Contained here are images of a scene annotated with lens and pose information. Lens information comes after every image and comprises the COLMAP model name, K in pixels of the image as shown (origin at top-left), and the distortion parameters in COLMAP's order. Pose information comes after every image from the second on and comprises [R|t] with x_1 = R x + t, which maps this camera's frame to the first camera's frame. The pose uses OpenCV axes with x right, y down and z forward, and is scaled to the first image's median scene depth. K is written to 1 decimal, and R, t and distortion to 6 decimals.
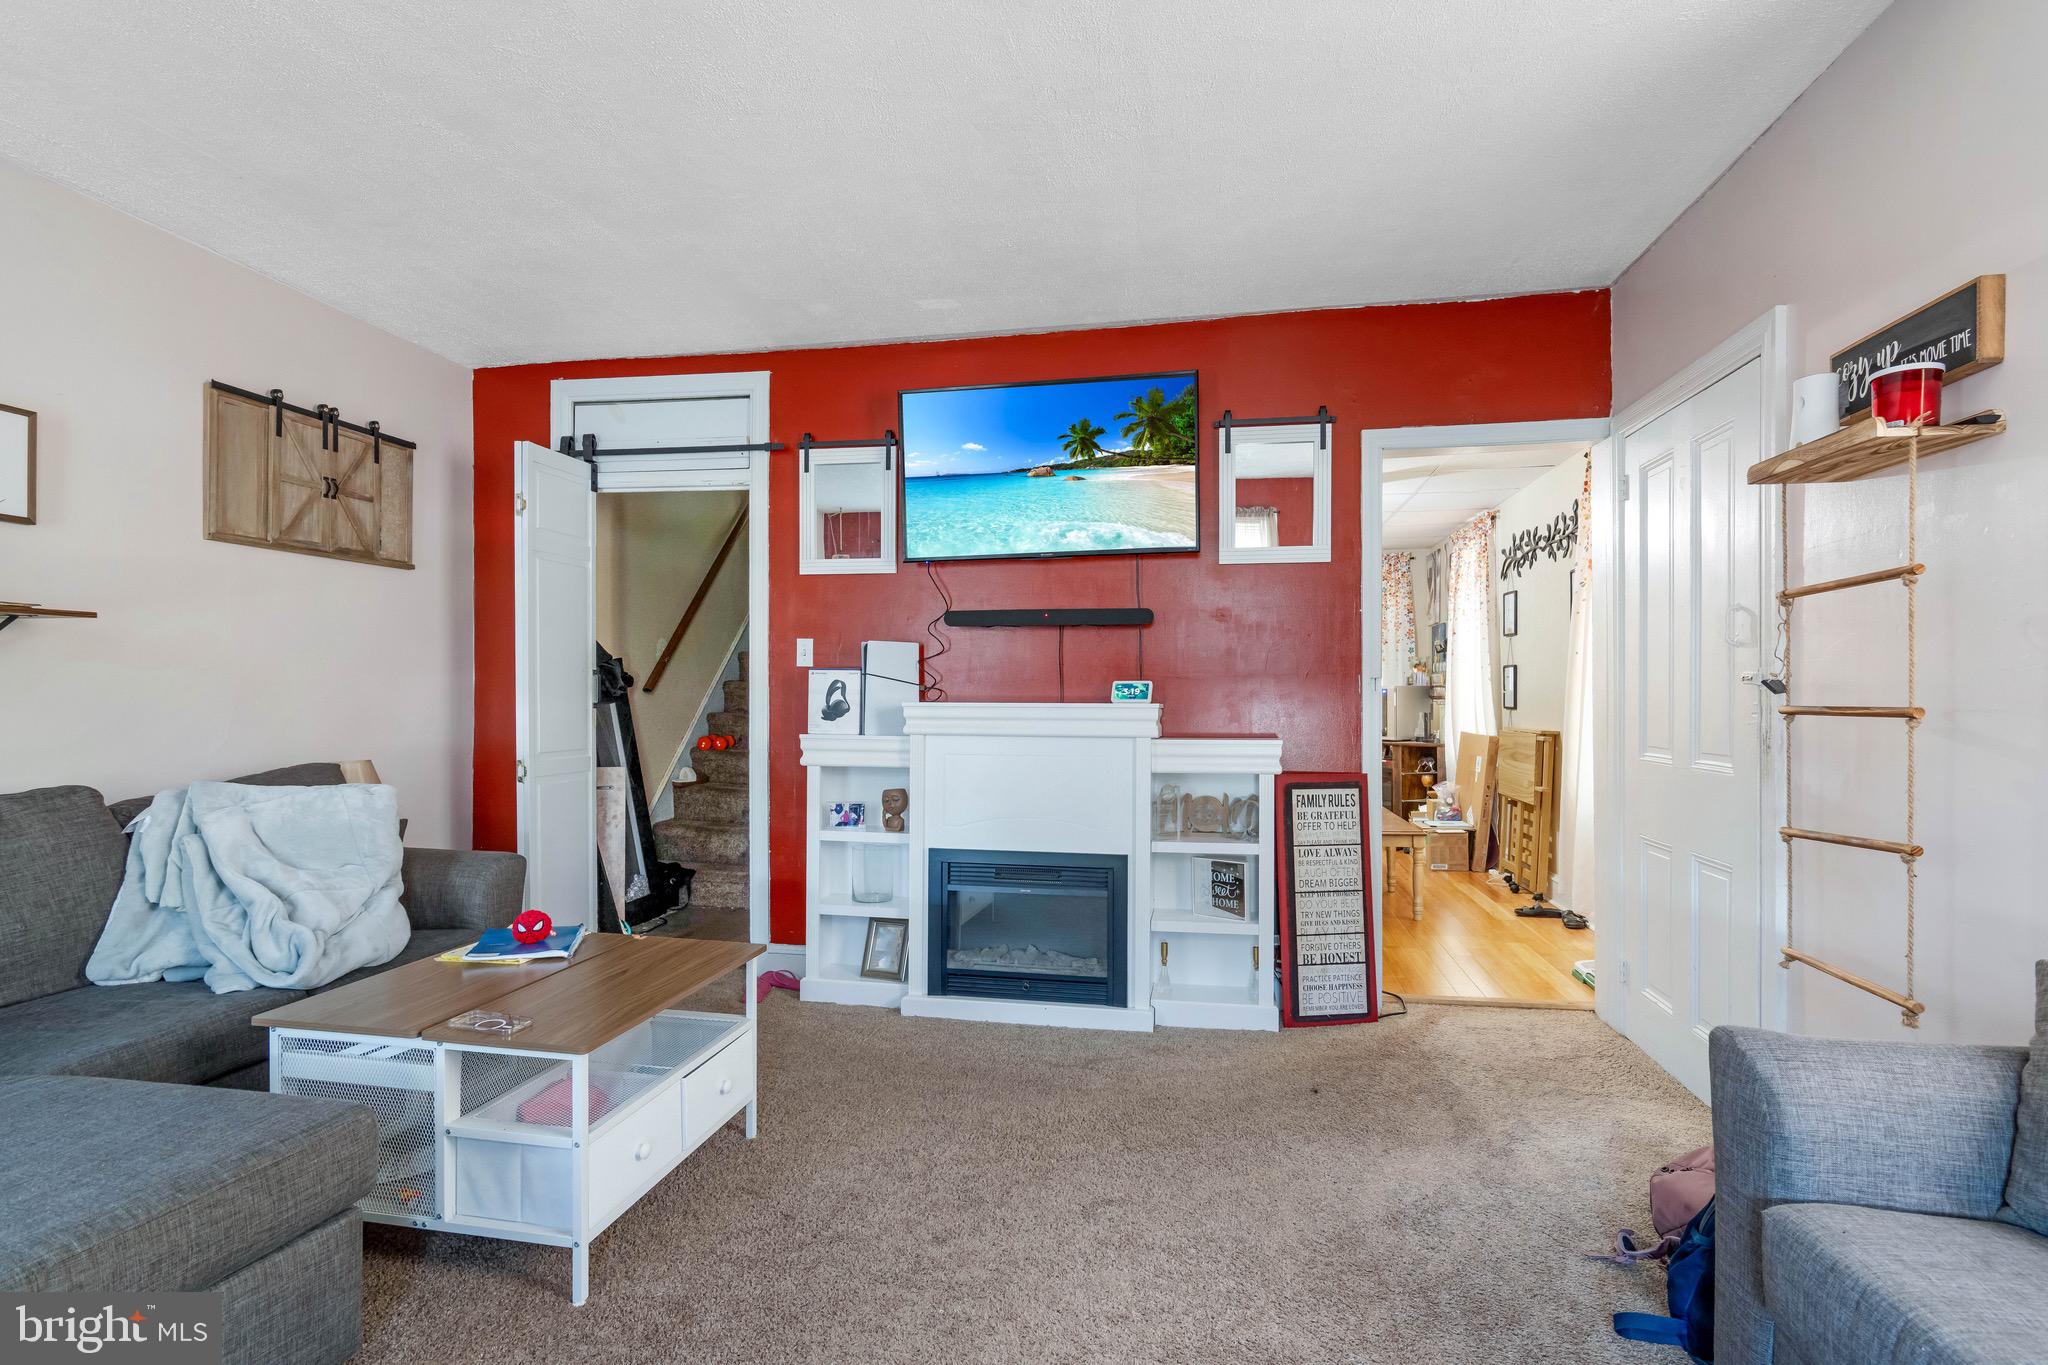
lens RADIAL K [[976.6, 0, 1034.9], [0, 976.6, 682.3], [0, 0, 1]] dist [-0.005903, 0.001684]
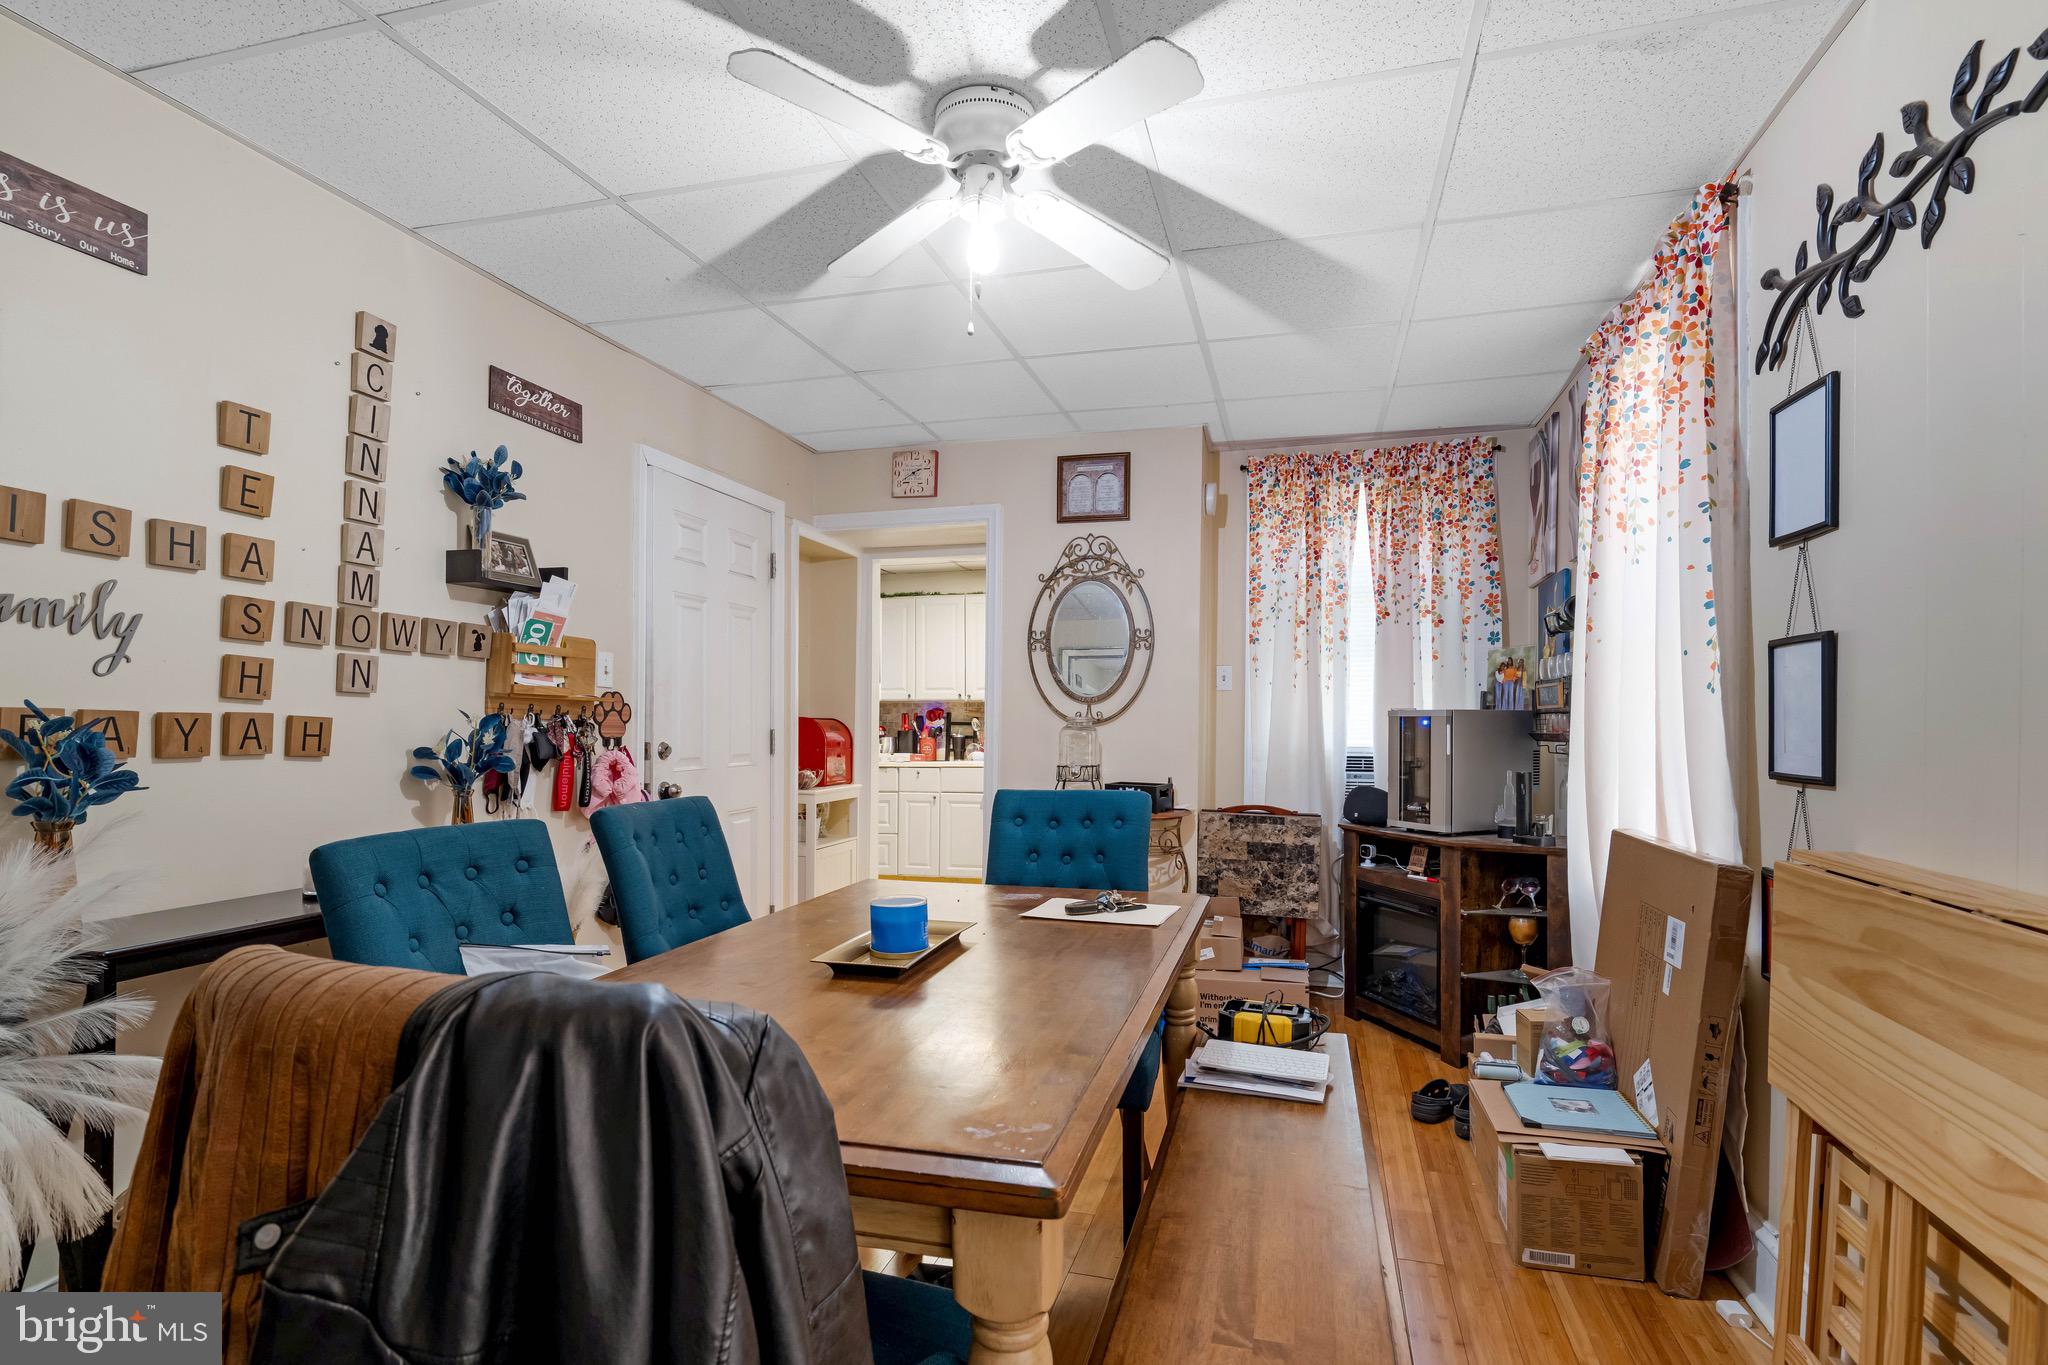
lens RADIAL K [[996.5, 0, 1022.2], [0, 996.5, 717.8], [0, 0, 1]] dist [-0.001210, 0.000054]
pose [[0.995054, 0.004752, -0.099219, 0.246032], [-0.004184, 0.999974, 0.005930, 0.005888], [0.099244, -0.005485, 0.995048, 0.590538]]
